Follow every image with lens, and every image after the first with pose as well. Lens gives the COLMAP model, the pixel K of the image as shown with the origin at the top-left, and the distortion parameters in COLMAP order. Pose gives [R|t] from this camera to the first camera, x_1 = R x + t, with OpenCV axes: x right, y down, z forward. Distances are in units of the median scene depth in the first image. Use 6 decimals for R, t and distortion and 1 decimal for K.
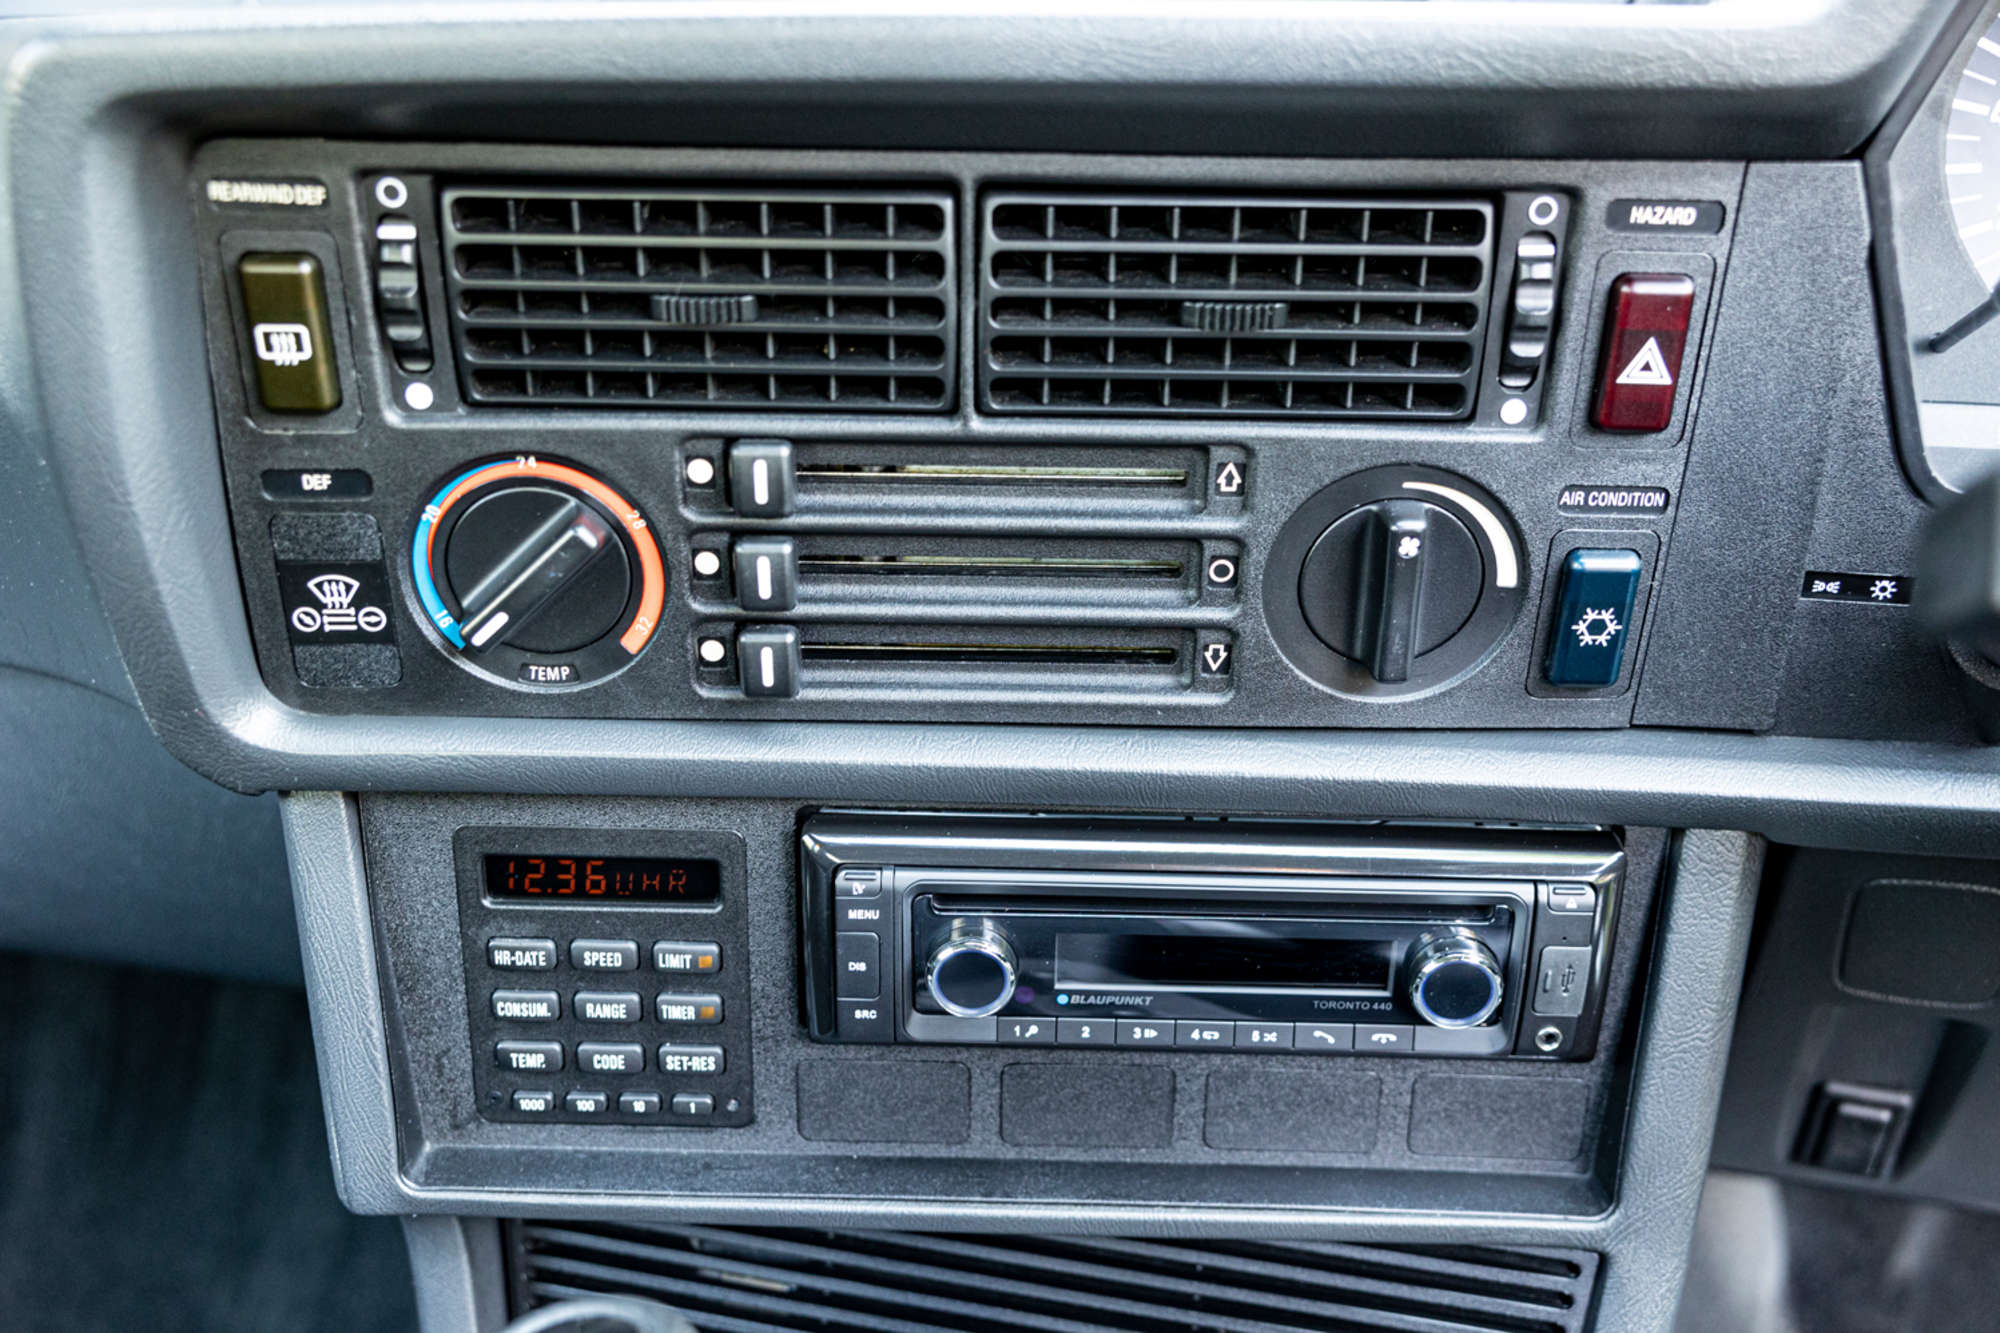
lens RADIAL K [[1977.0, 0, 1005.1], [0, 1977.0, 665.6], [0, 0, 1]] dist [-0.002393, 0.000000]
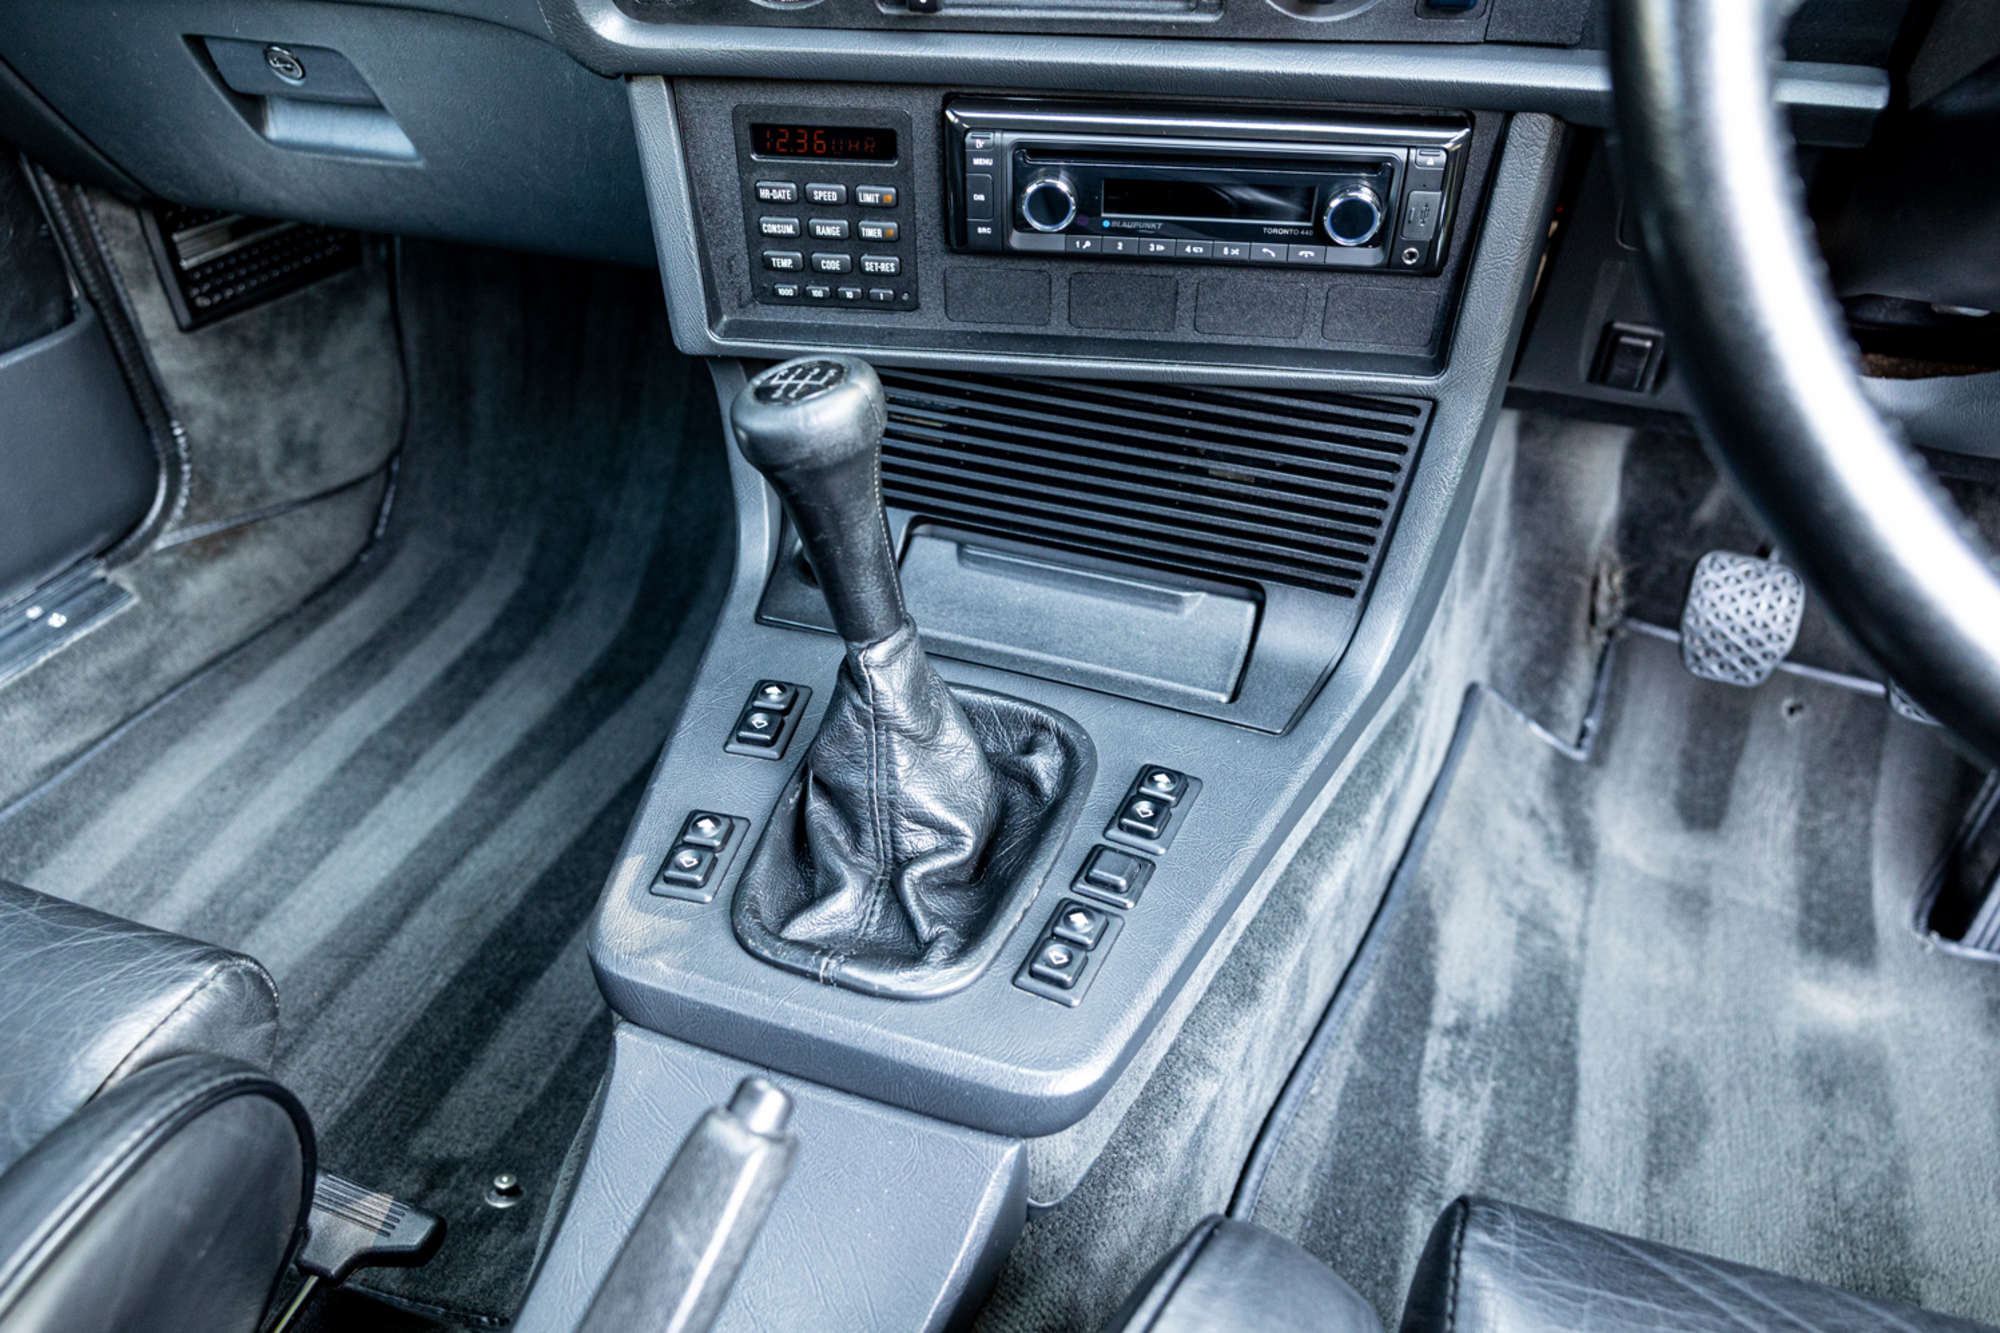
lens RADIAL K [[1463.1, 0, 993.2], [0, 1463.1, 670.9], [0, 0, 1]] dist [-0.023818, 0.009457]
pose [[0.994066, 0.052502, -0.095274, 0.068894], [-0.017563, 0.941792, 0.335736, 0.112490], [0.107355, -0.332071, 0.937125, -0.239839]]
